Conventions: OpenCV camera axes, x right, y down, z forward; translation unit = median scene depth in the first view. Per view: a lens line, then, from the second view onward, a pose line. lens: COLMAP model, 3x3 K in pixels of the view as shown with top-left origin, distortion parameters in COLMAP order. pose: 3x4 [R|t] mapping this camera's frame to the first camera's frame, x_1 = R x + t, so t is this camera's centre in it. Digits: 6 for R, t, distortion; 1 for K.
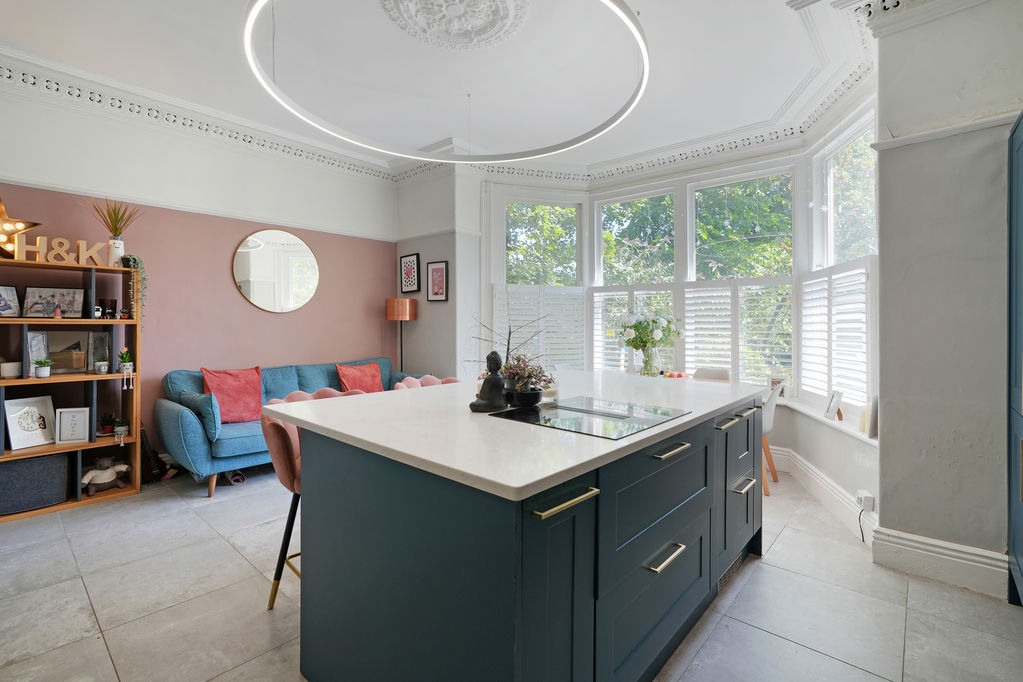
lens RADIAL K [[473.8, 0, 504.5], [0, 473.8, 331.6], [0, 0, 1]] dist [-0.004146, 0.003169]
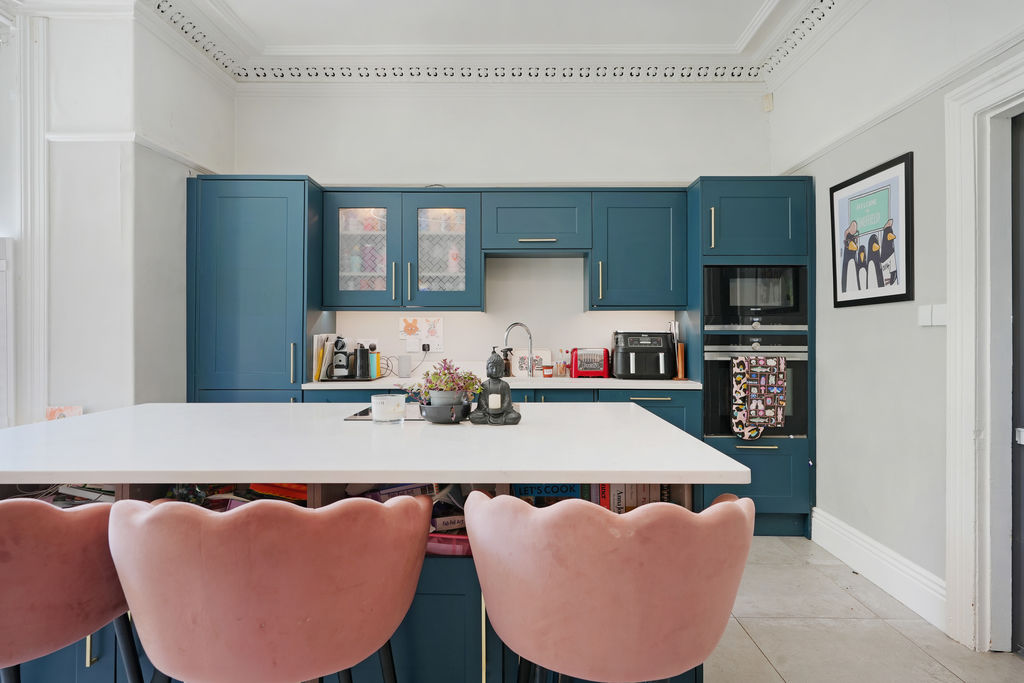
lens RADIAL K [[619.7, 0, 511.5], [0, 619.7, 337.6], [0, 0, 1]] dist [0.031054, -0.004827]
pose [[-0.656792, -0.012615, 0.753966, -0.461260], [0.008000, 0.999687, 0.023696, -0.012770], [-0.754029, 0.021595, -0.656486, 0.895853]]
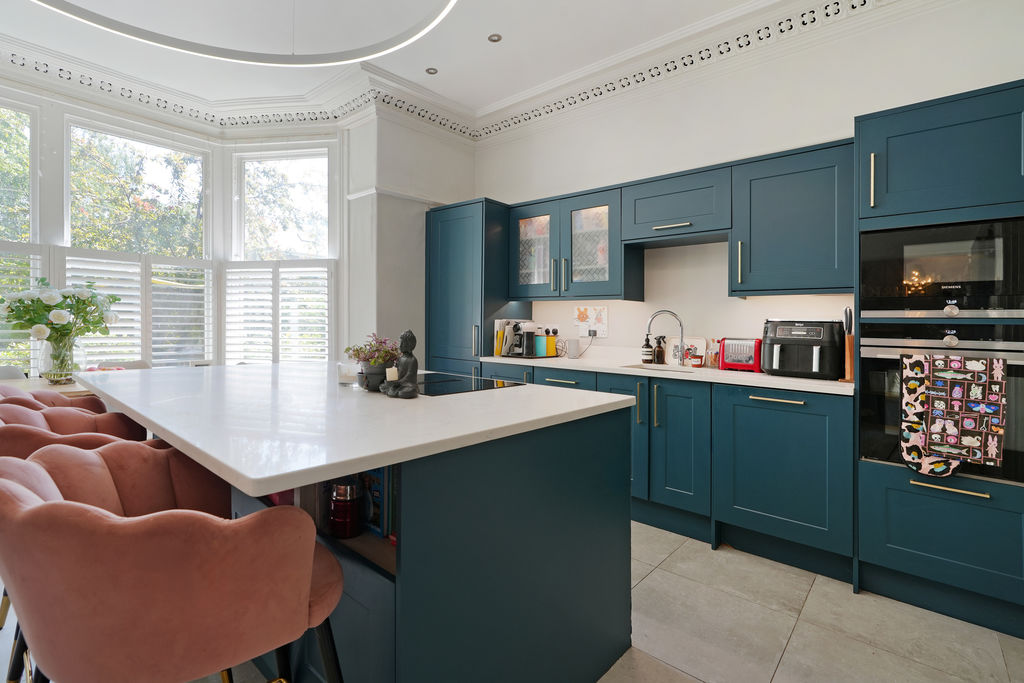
lens RADIAL K [[474.3, 0, 520.5], [0, 474.3, 322.0], [0, 0, 1]] dist [-0.004146, 0.003169]
pose [[-0.018409, -0.001013, 0.999830, -0.480639], [-0.004801, 0.999988, 0.000925, 0.009274], [-0.999819, -0.004783, -0.018414, 0.409623]]
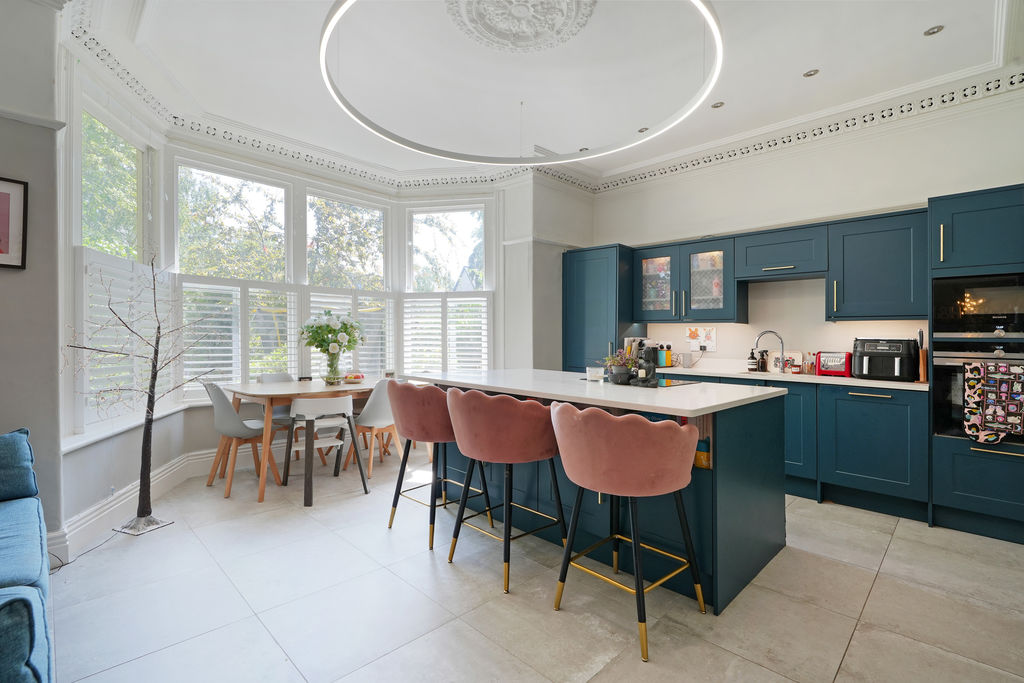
lens RADIAL K [[474.3, 0, 515.8], [0, 474.3, 337.8], [0, 0, 1]] dist [-0.004146, 0.003169]
pose [[0.041755, -0.003341, 0.999122, -0.792075], [-0.001442, 0.999993, 0.003404, 0.000916], [-0.999127, -0.001583, 0.041750, 0.699848]]
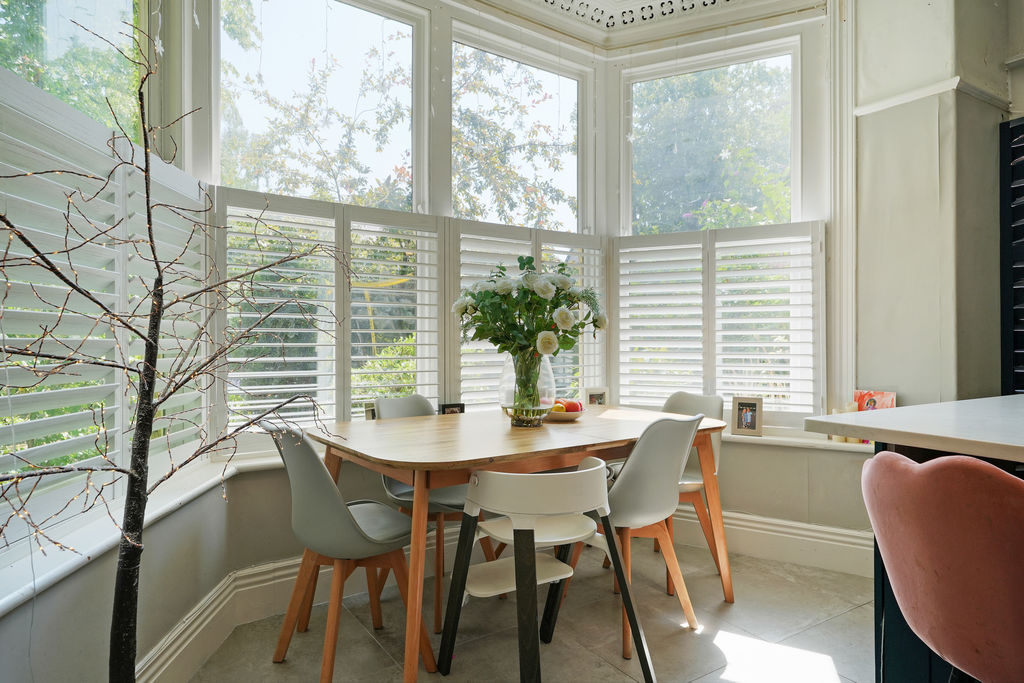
lens RADIAL K [[619.7, 0, 505.0], [0, 619.7, 333.9], [0, 0, 1]] dist [0.031054, -0.004827]
pose [[0.242205, -0.000707, 0.970225, -0.308958], [0.007958, 0.999968, -0.001258, 0.020947], [-0.970193, 0.008026, 0.242203, 1.060447]]
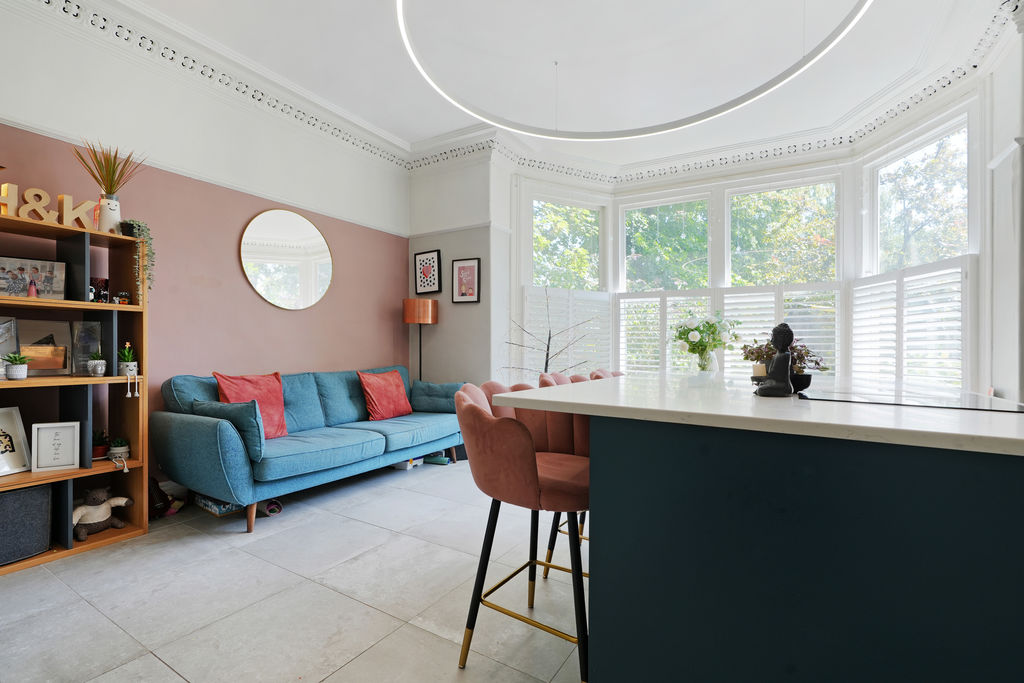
lens RADIAL K [[474.3, 0, 508.8], [0, 474.3, 355.3], [0, 0, 1]] dist [-0.004146, 0.003169]
pose [[0.983397, 0.003576, 0.181432, -0.322185], [-0.004194, 0.999987, 0.003023, 0.047452], [-0.181419, -0.003734, 0.983399, 0.138135]]
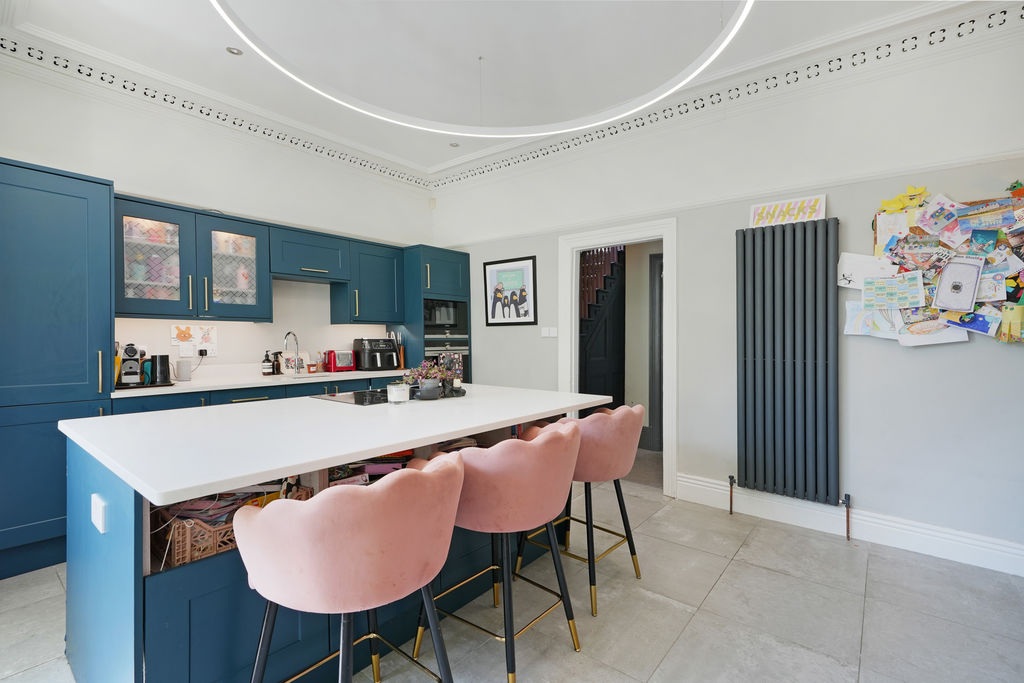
lens RADIAL K [[474.3, 0, 510.2], [0, 474.3, 325.3], [0, 0, 1]] dist [-0.004146, 0.003169]
pose [[-0.999314, -0.011164, -0.035322, -0.075552], [-0.010894, 0.999910, -0.007818, -0.024743], [0.035406, -0.007428, -0.999345, 1.276059]]
